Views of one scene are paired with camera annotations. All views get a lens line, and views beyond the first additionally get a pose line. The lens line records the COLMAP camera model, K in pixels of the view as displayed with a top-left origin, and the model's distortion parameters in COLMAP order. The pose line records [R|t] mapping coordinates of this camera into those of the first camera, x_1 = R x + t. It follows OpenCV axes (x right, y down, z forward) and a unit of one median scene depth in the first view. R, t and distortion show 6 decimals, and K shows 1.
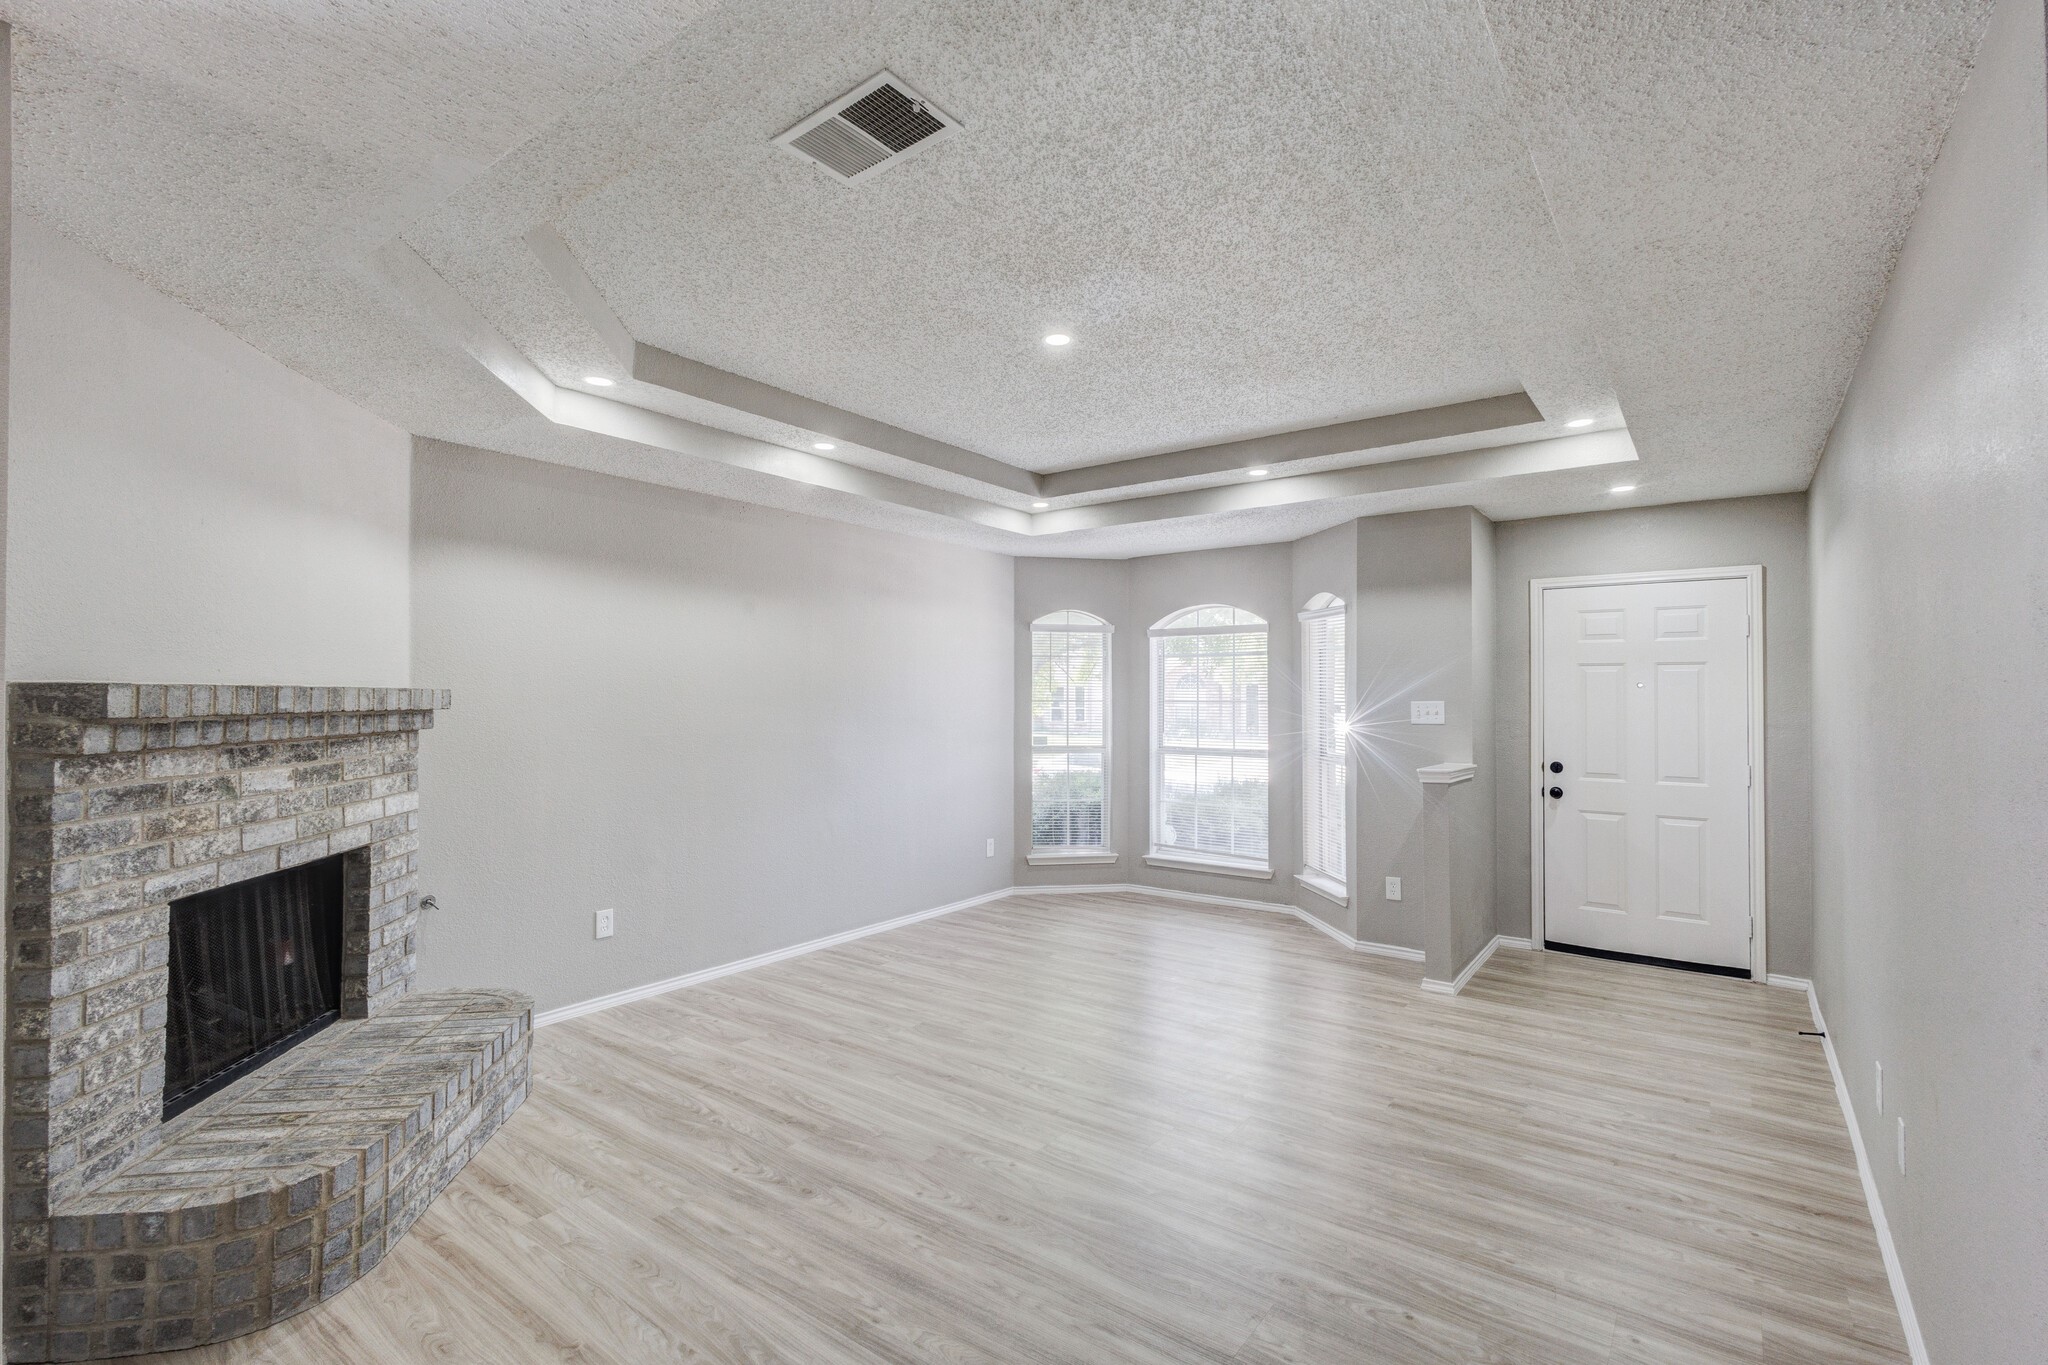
lens RADIAL K [[935.2, 0, 1042.1], [0, 935.2, 677.9], [0, 0, 1]] dist [0.011316, -0.003880]
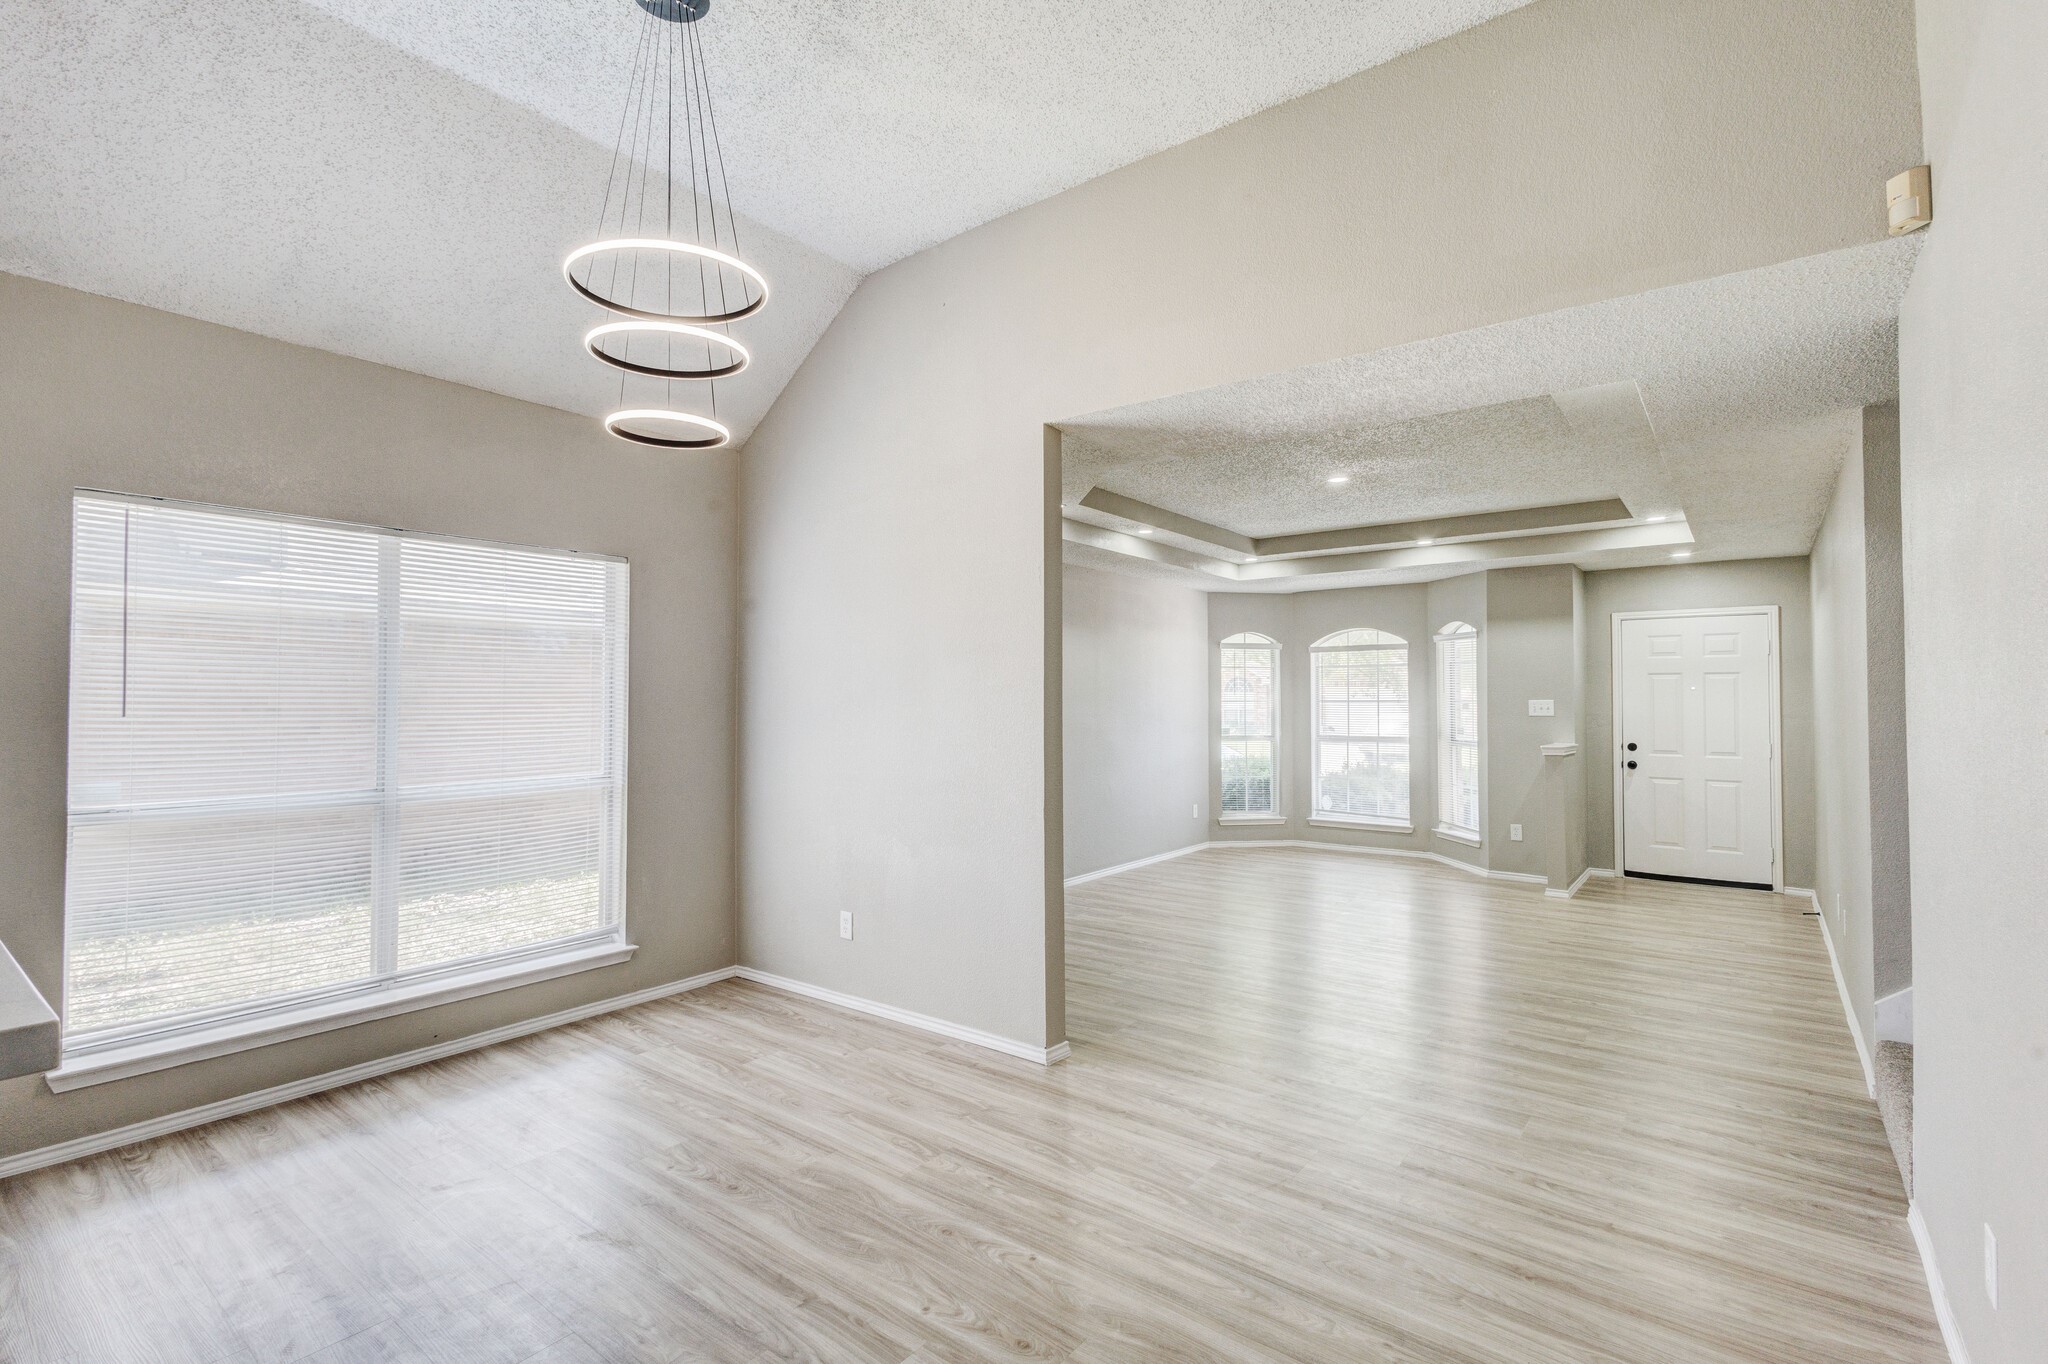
lens RADIAL K [[935.2, 0, 1046.5], [0, 935.2, 674.8], [0, 0, 1]] dist [0.011316, -0.003880]
pose [[0.999822, -0.002677, -0.018674, -0.302672], [0.002534, 0.999967, -0.007665, -0.004190], [0.018694, 0.007616, 0.999796, -0.423864]]
